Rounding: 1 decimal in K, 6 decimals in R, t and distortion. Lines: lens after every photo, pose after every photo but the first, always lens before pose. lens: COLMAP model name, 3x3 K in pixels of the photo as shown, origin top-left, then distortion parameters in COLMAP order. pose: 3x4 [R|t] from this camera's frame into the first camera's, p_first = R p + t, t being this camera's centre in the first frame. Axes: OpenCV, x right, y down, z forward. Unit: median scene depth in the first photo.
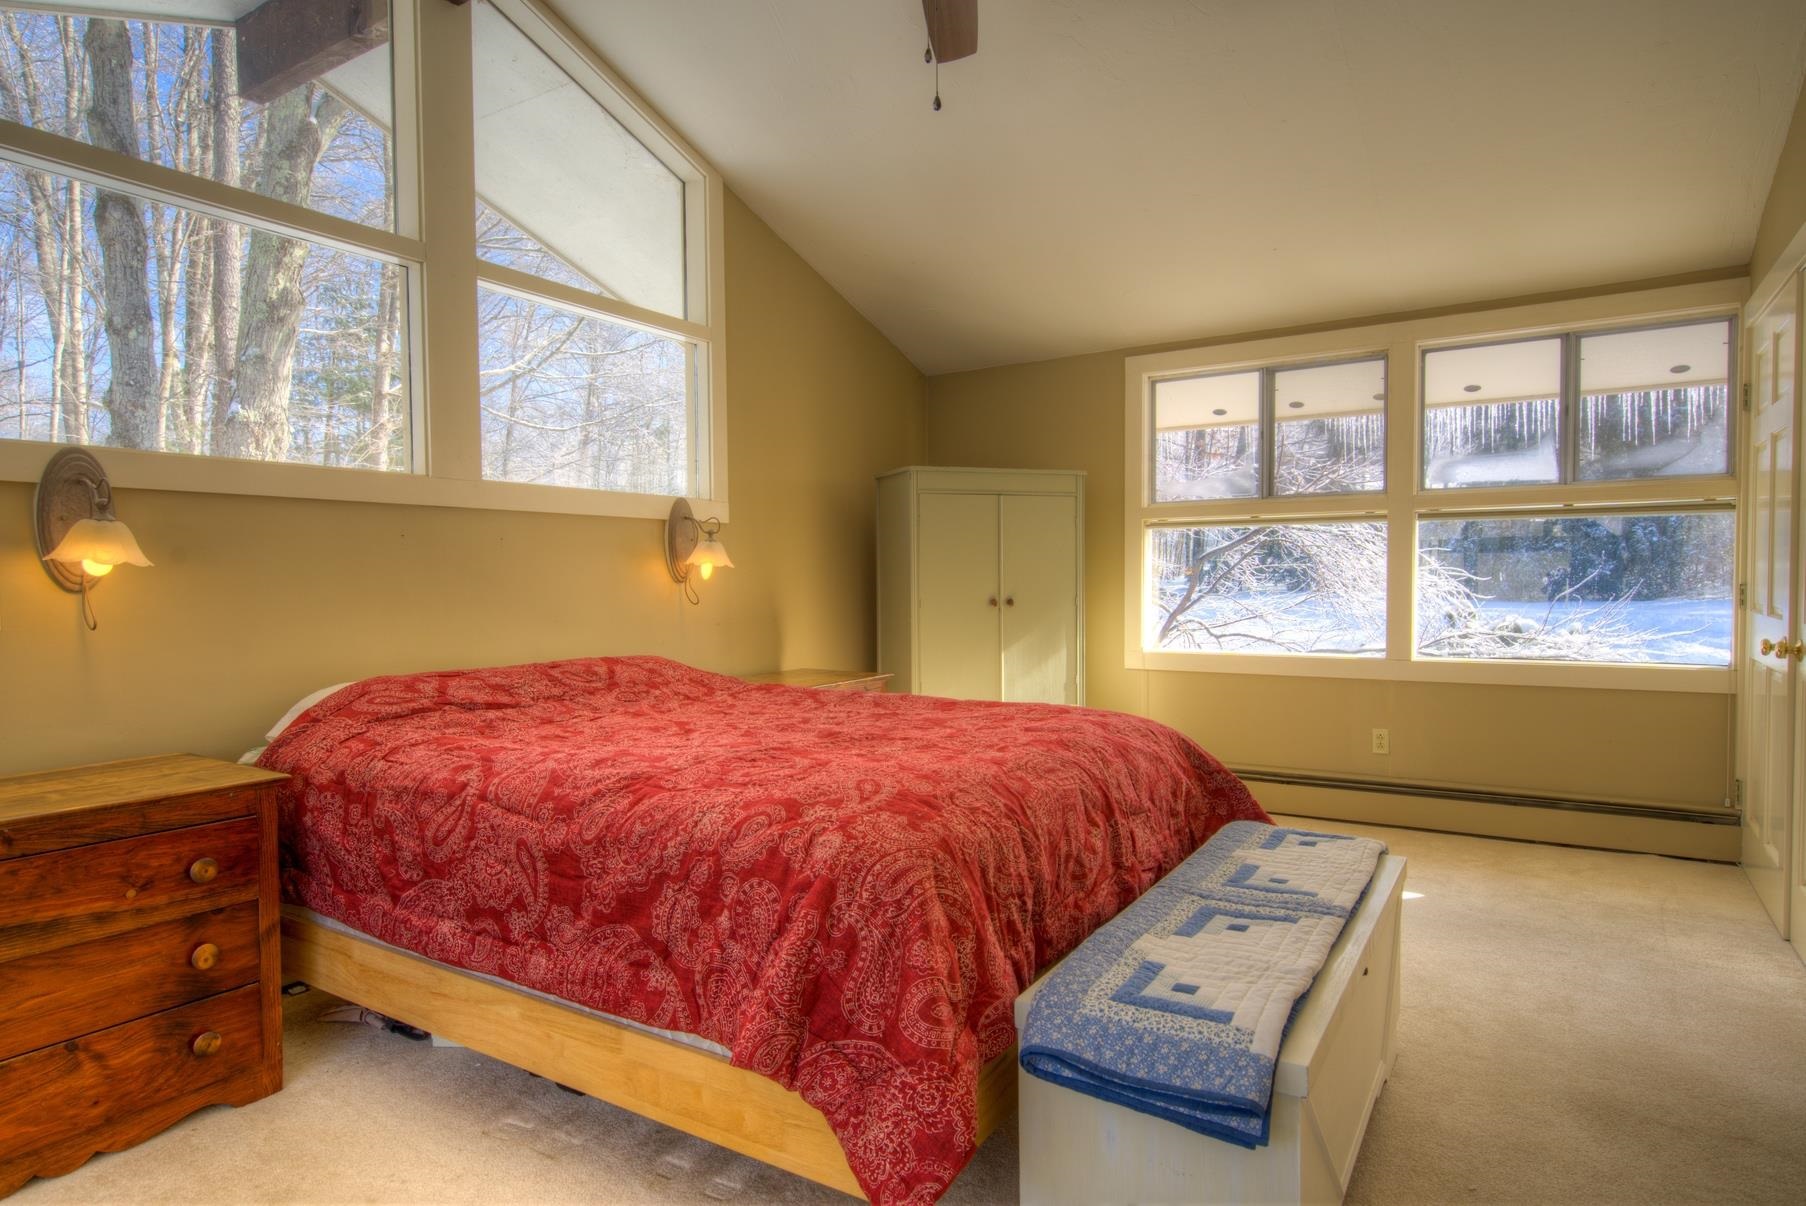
lens RADIAL K [[1028.6, 0, 900.7], [0, 1028.6, 608.5], [0, 0, 1]] dist [0.000545, -0.000763]
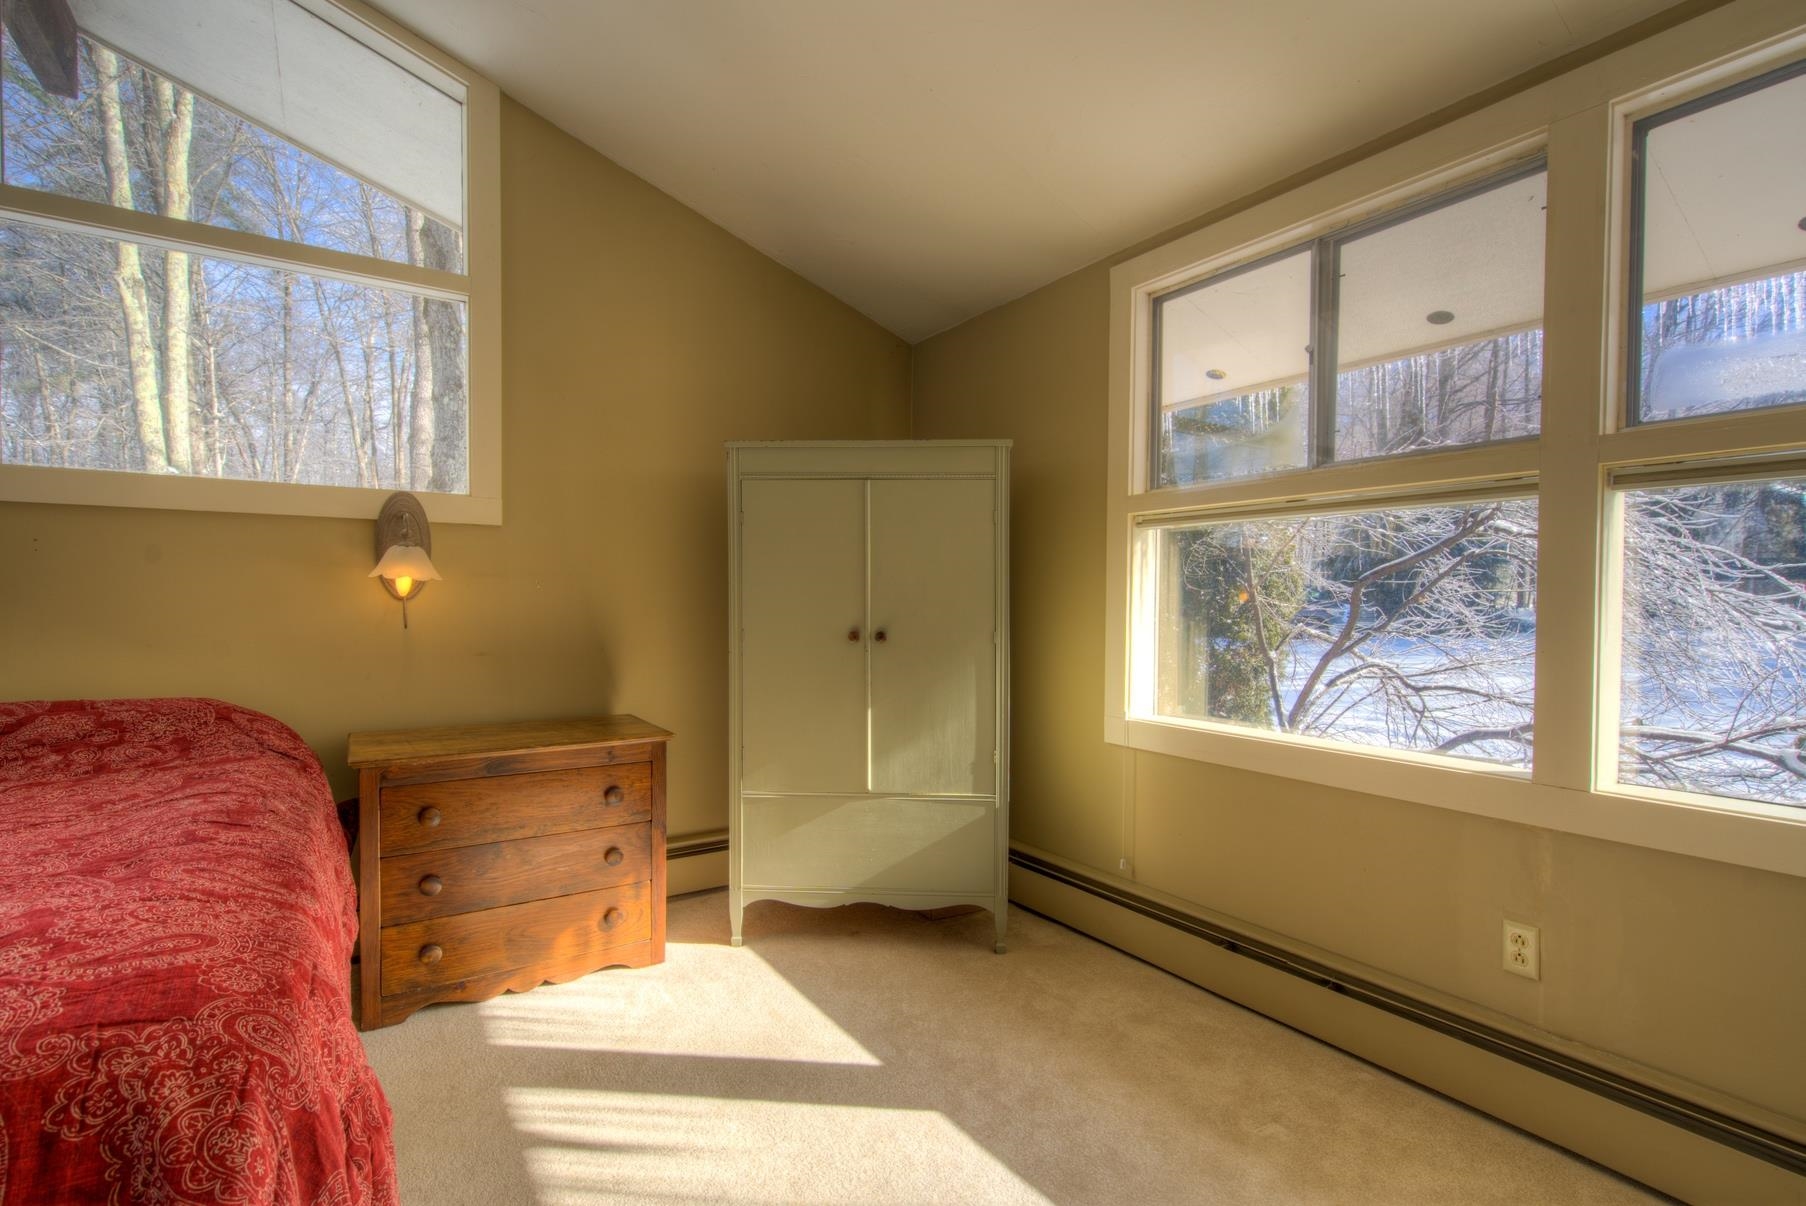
lens RADIAL K [[841.3, 0, 903.7], [0, 841.3, 609.7], [0, 0, 1]] dist [-0.005398, -0.000359]
pose [[0.910315, 0.019912, -0.413437, 0.354306], [-0.027656, 0.999536, -0.012752, -0.017320], [0.412991, 0.023042, 0.910444, 0.506301]]
